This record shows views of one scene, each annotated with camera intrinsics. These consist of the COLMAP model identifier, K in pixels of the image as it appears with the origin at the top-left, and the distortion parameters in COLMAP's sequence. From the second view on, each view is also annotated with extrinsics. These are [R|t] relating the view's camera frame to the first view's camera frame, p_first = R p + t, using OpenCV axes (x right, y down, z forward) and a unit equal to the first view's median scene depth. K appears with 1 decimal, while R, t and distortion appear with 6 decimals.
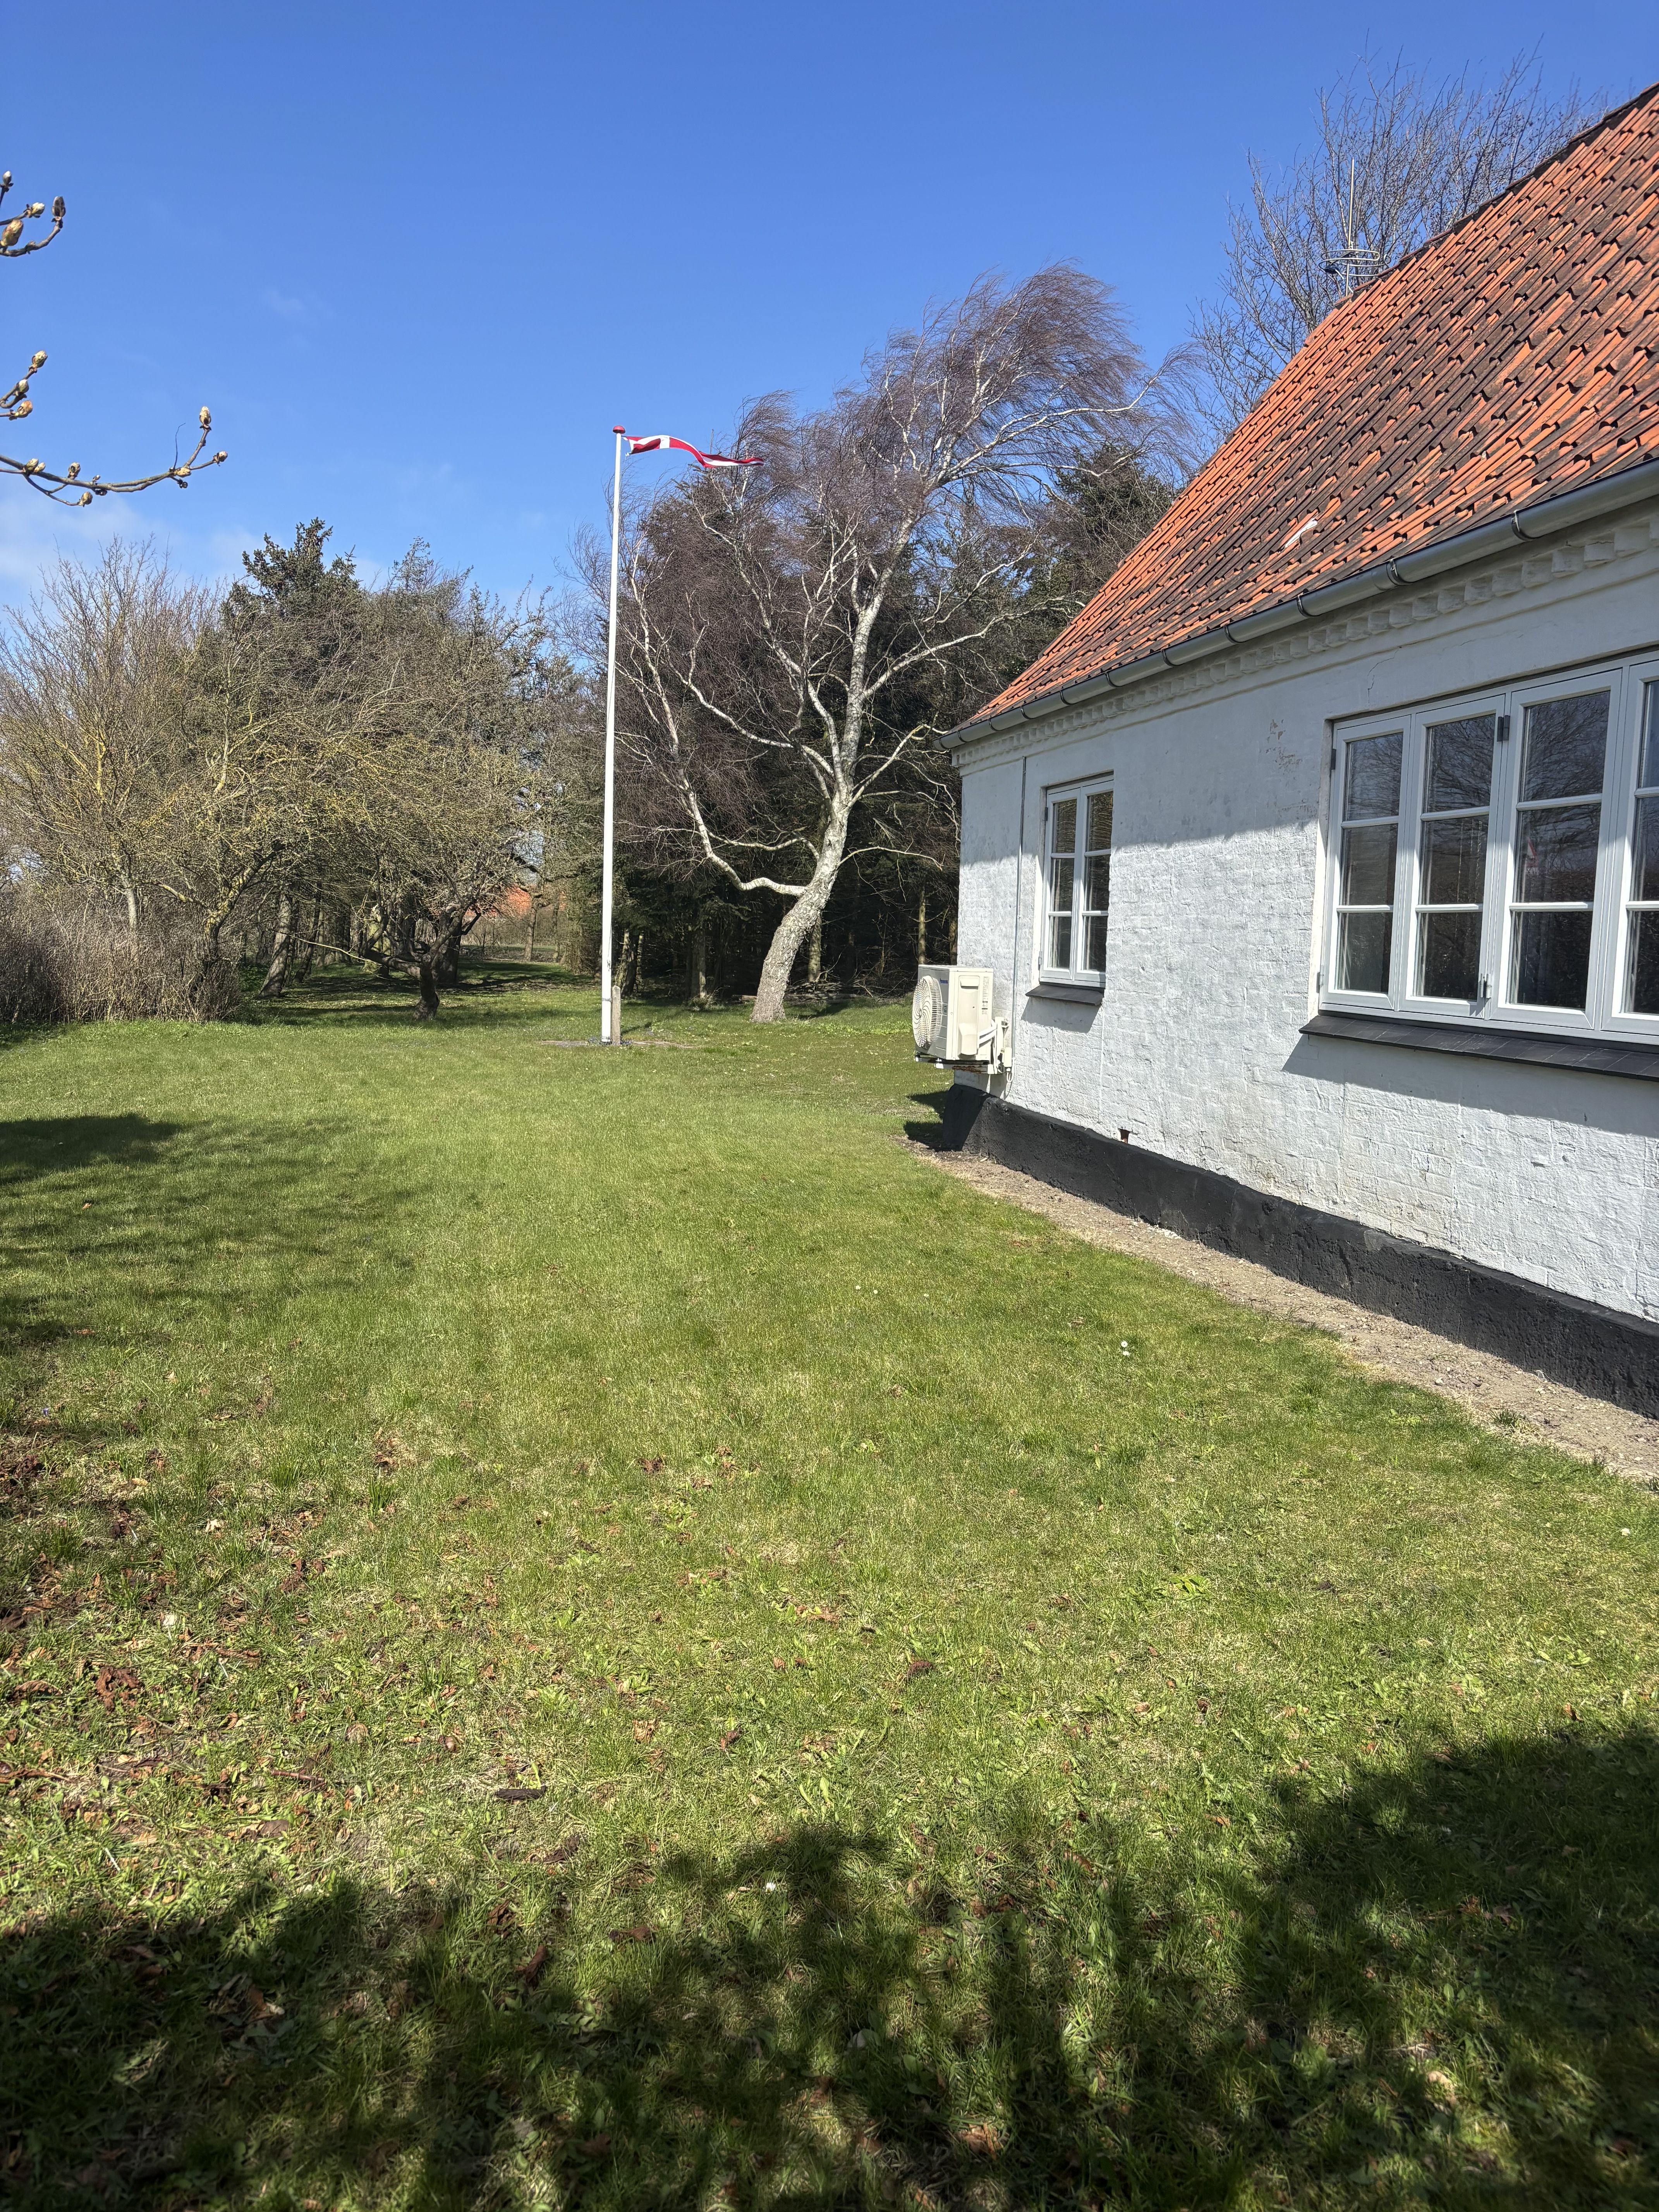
lens RADIAL K [[1654.3, 0, 829.5], [0, 1654.3, 1106.0], [0, 0, 1]] dist [0.048825, -0.001510]
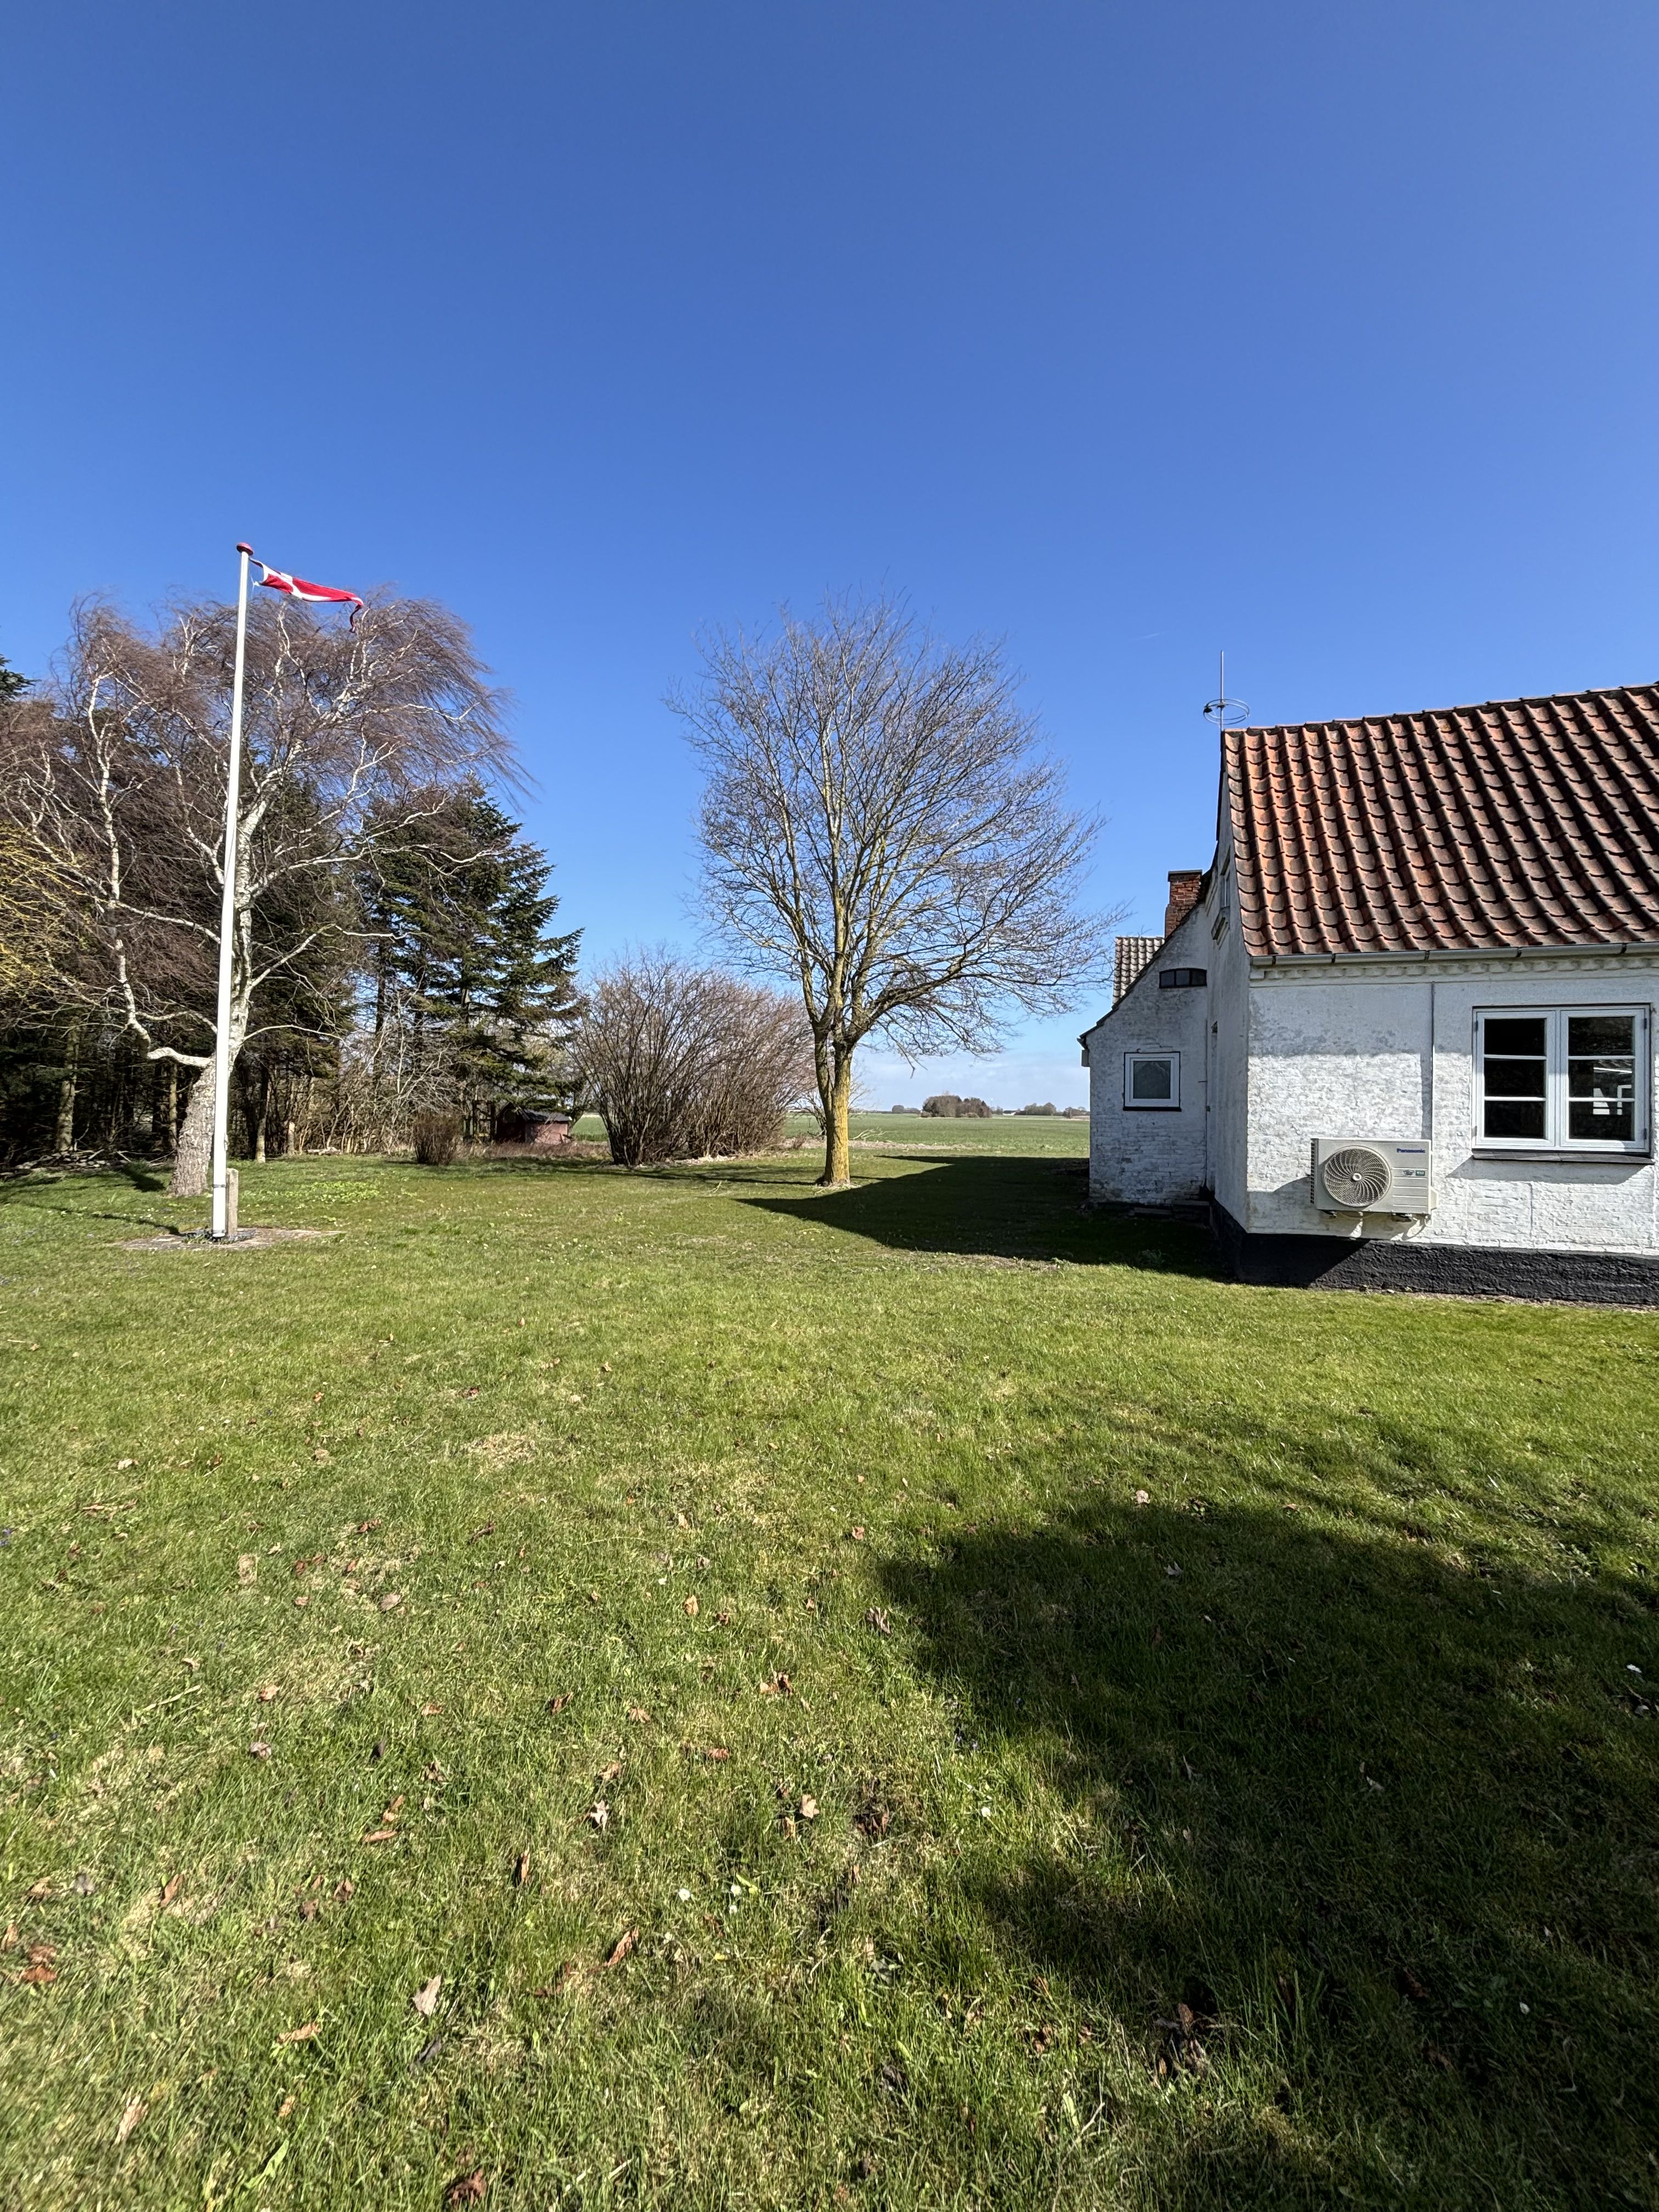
lens RADIAL K [[869.5, 0, 829.5], [0, 869.5, 1106.0], [0, 0, 1]] dist [-0.000103, -0.000076]
pose [[0.490672, -0.015965, 0.871198, -0.326143], [0.092647, 0.995120, -0.033945, -0.058609], [-0.866405, 0.097370, 0.489756, 0.481958]]
